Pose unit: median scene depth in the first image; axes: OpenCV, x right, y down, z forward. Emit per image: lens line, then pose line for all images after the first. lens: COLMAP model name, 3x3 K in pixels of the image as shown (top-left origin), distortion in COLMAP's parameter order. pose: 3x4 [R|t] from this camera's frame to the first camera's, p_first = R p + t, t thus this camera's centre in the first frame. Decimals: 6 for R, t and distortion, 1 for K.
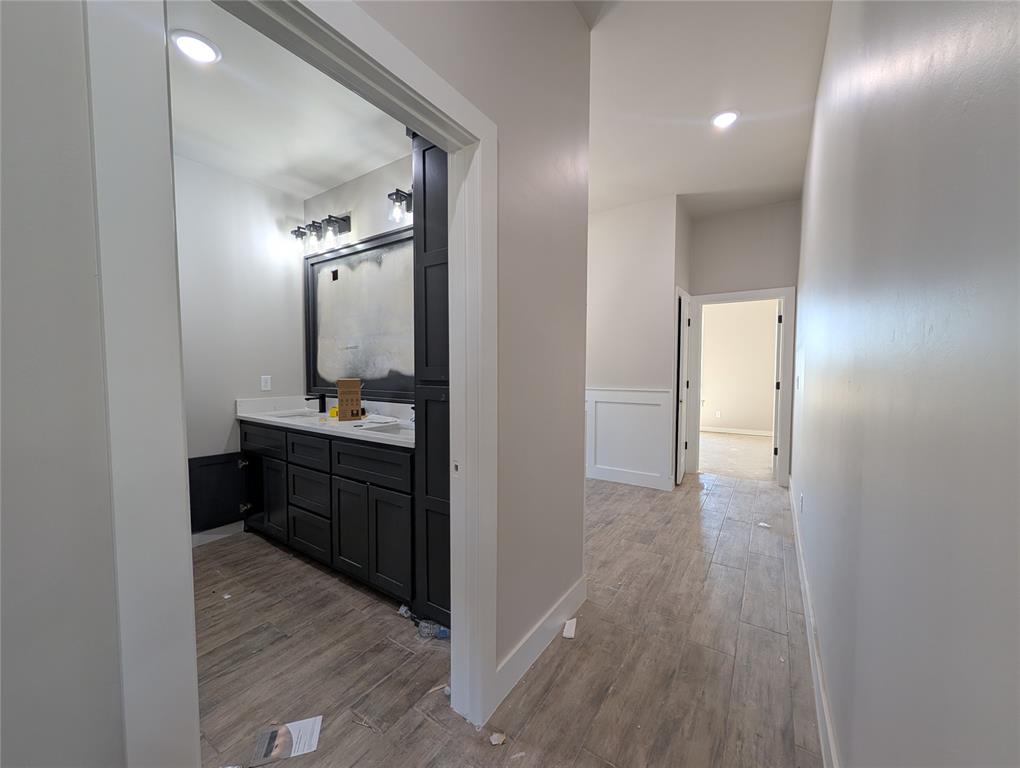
lens RADIAL K [[392.7, 0, 511.2], [0, 392.7, 385.7], [0, 0, 1]] dist [0.000409, -0.000065]
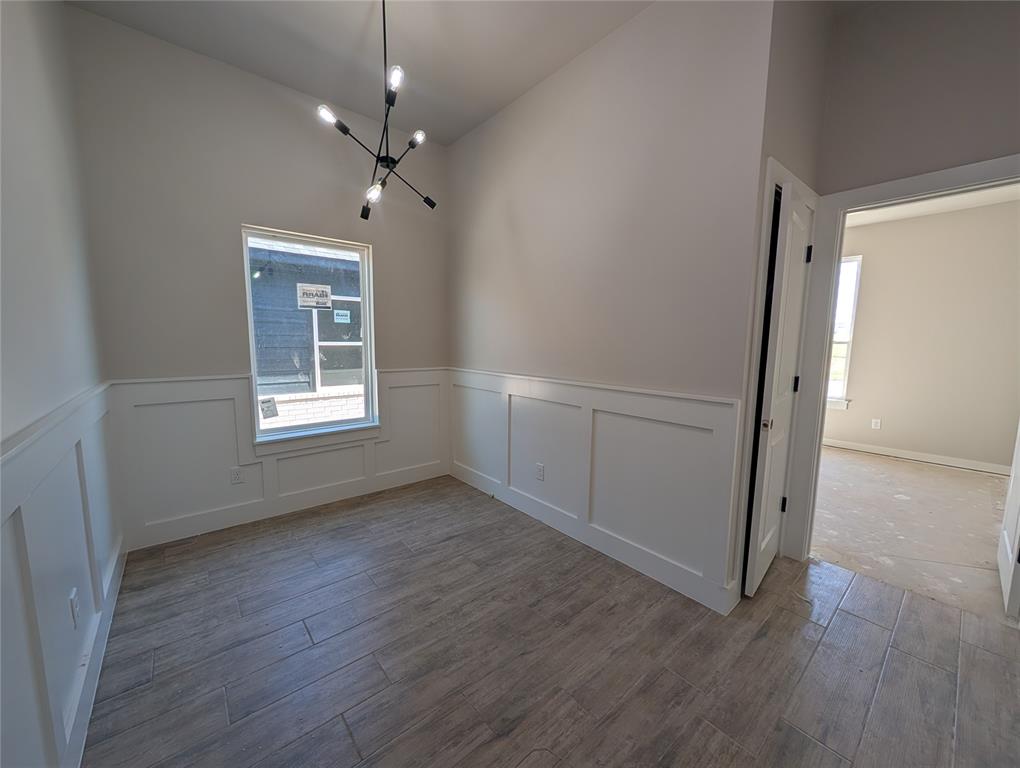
lens RADIAL K [[392.7, 0, 508.3], [0, 392.7, 387.6], [0, 0, 1]] dist [0.000409, -0.000065]
pose [[0.960166, 0.041989, -0.276256, 0.271164], [-0.022423, 0.997035, 0.073609, -0.030319], [0.278528, -0.064482, 0.958261, 0.486281]]
